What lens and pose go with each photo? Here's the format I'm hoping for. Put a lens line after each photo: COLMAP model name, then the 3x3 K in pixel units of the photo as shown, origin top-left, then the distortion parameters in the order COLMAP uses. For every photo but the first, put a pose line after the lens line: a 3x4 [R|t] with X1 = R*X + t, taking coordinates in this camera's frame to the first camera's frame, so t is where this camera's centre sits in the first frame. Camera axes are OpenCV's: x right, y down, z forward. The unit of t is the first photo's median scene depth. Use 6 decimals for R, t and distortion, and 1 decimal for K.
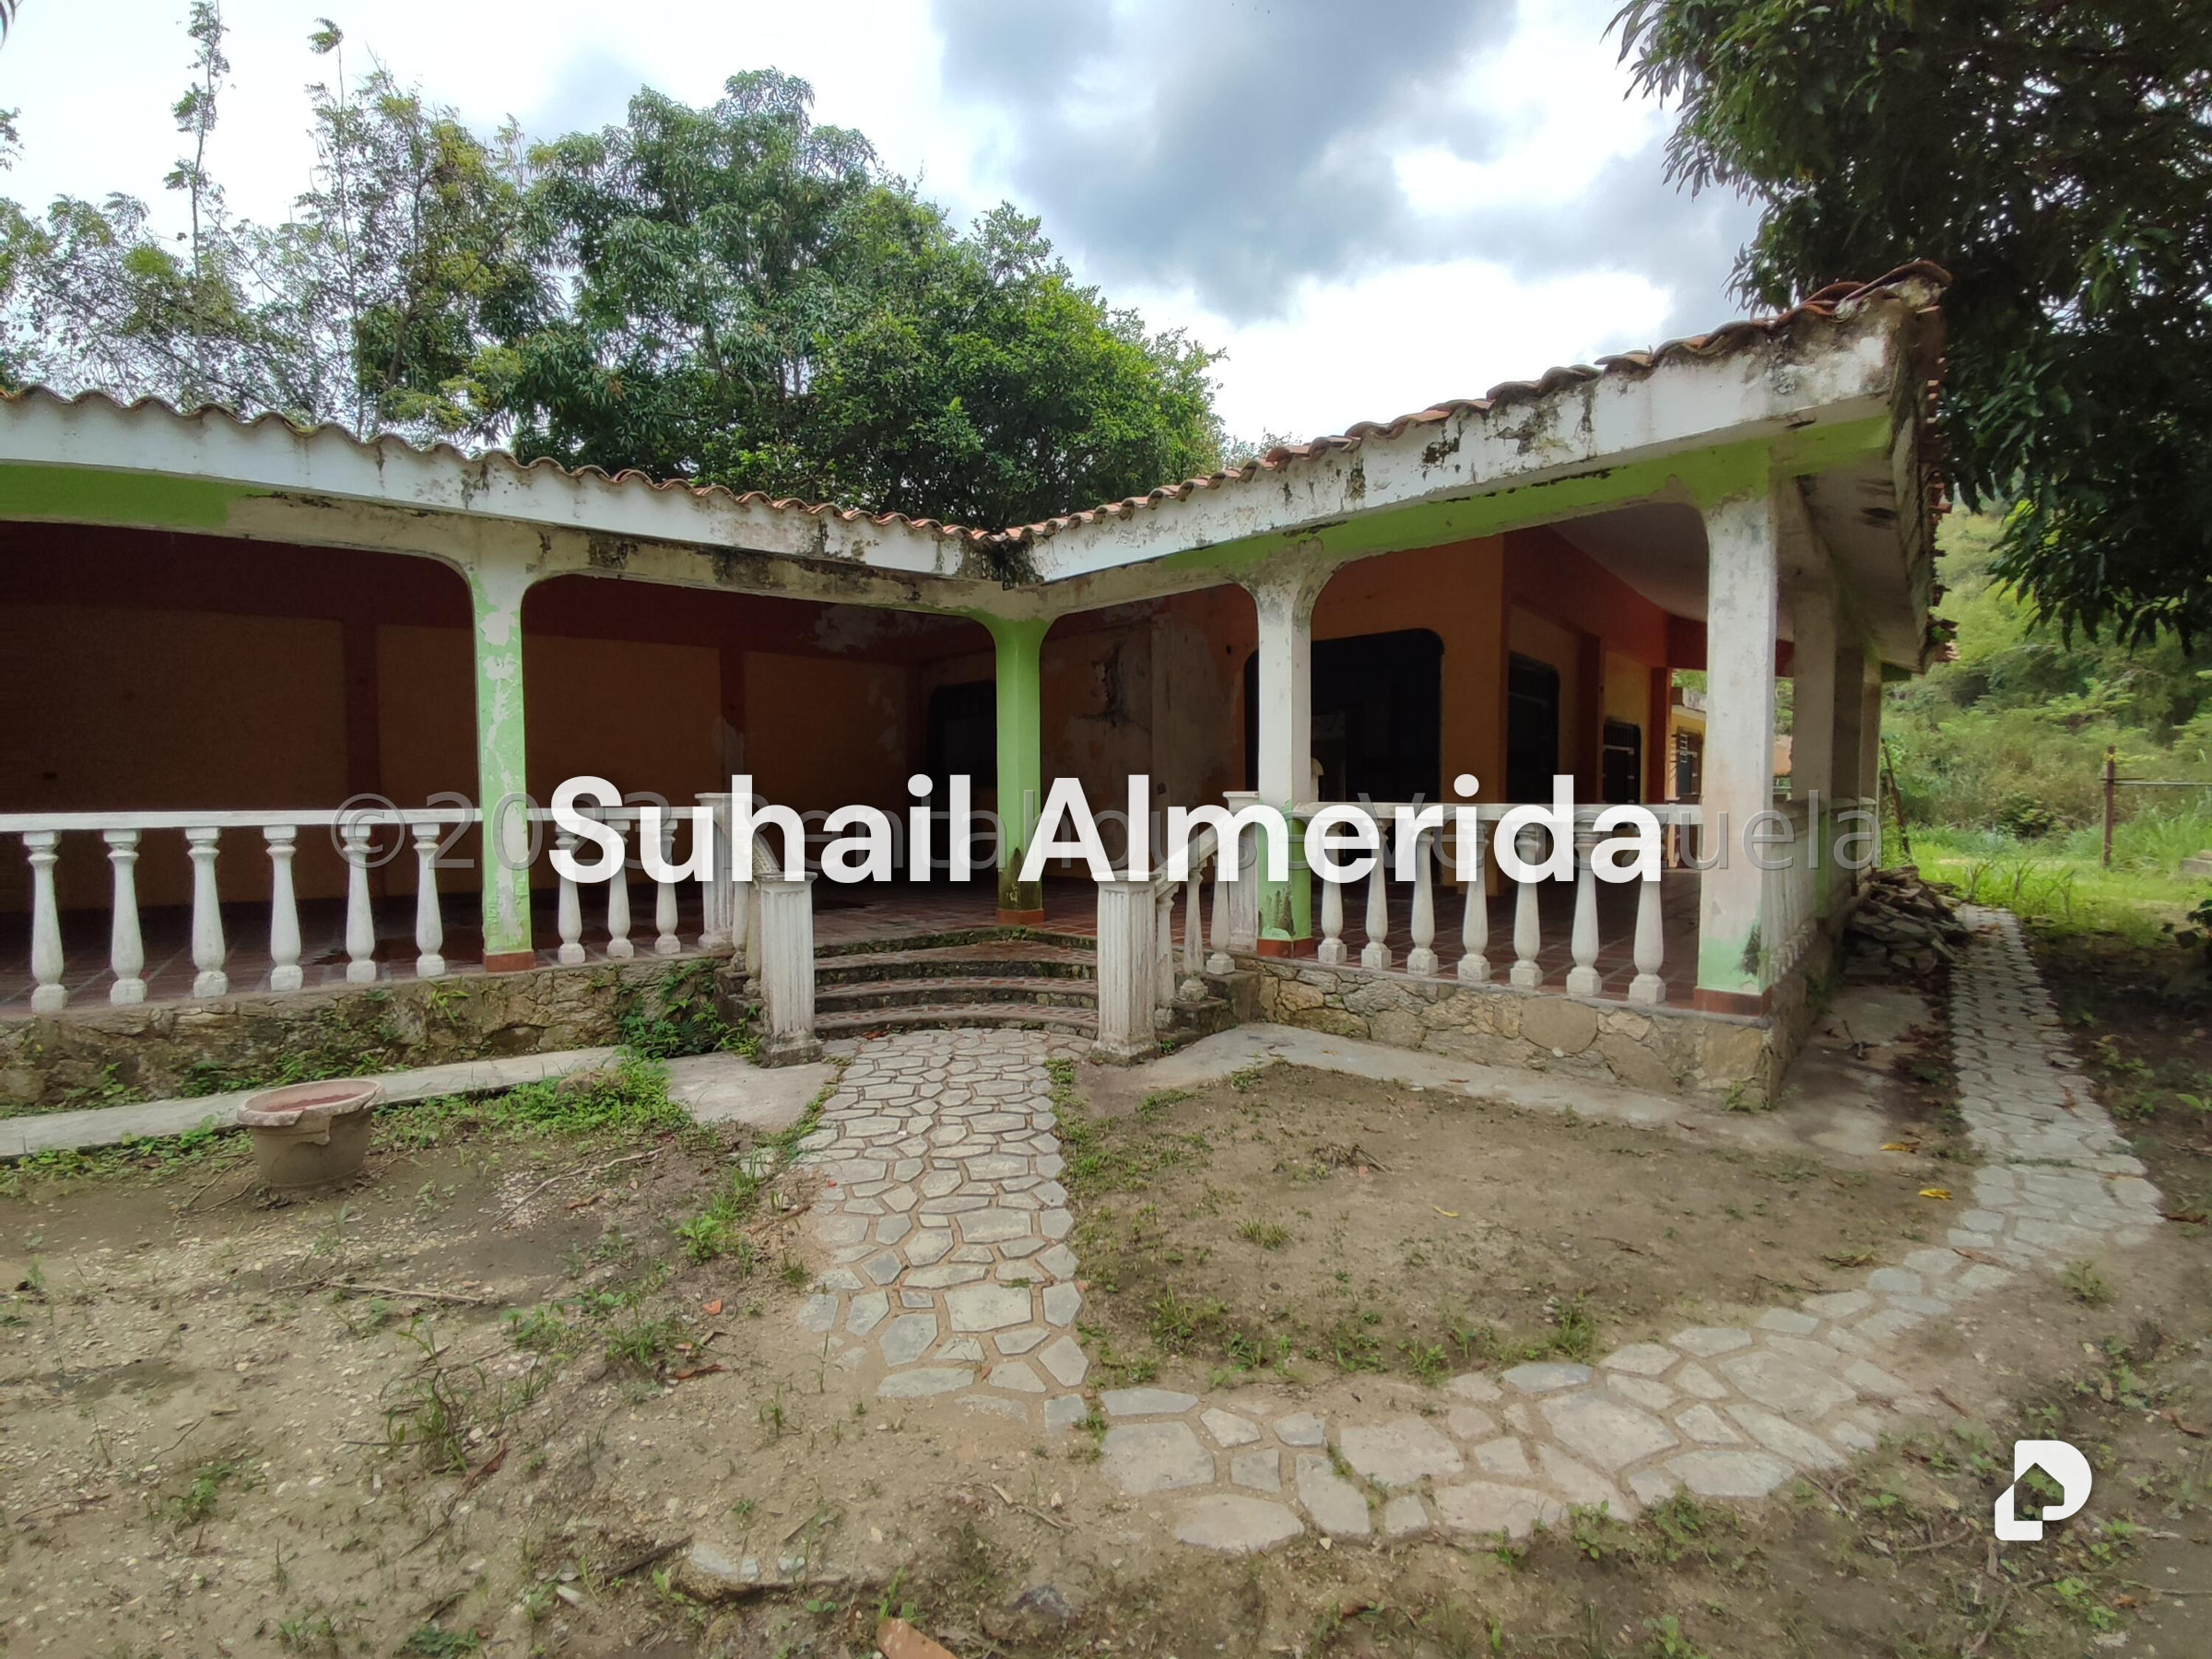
lens RADIAL K [[1021.5, 0, 1133.8], [0, 1021.5, 822.9], [0, 0, 1]] dist [-0.001166, 0.000053]
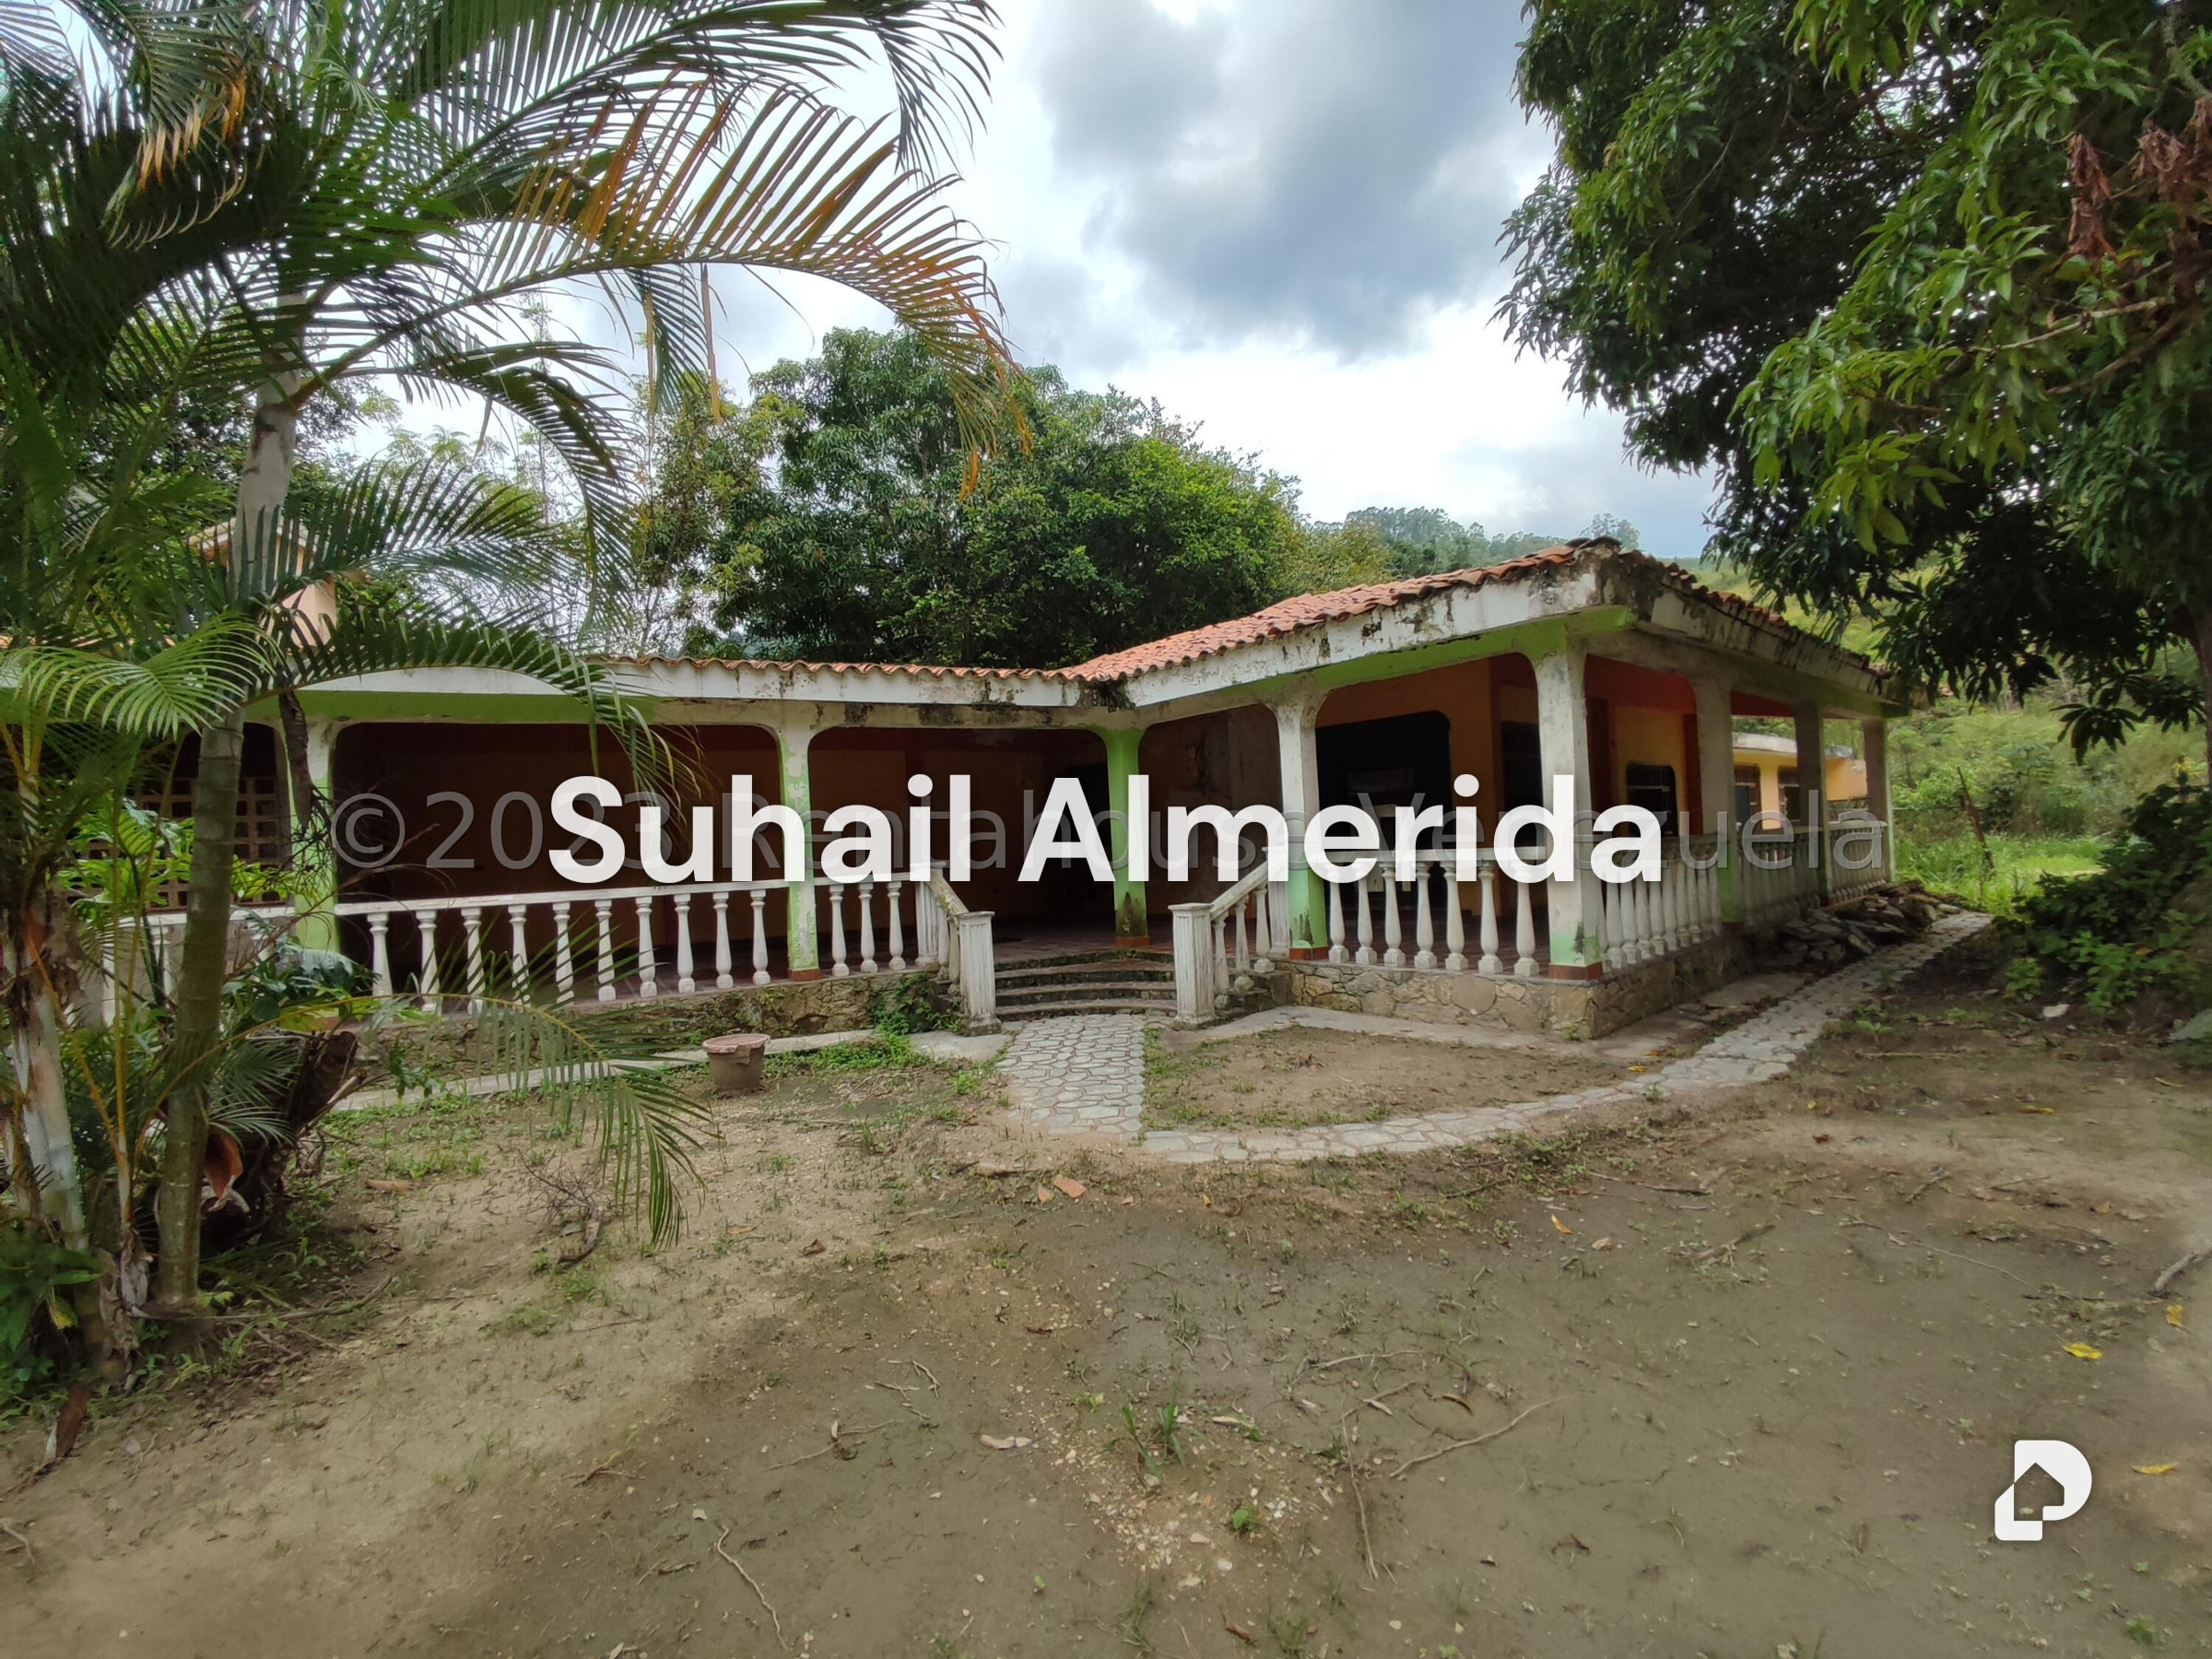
lens RADIAL K [[1021.5, 0, 1133.8], [0, 1021.5, 822.9], [0, 0, 1]] dist [-0.001166, 0.000053]
pose [[0.990205, -0.046275, -0.131726, 0.106529], [0.040286, 0.998045, -0.047778, -0.003384], [0.133679, 0.042004, 0.990134, -0.492365]]
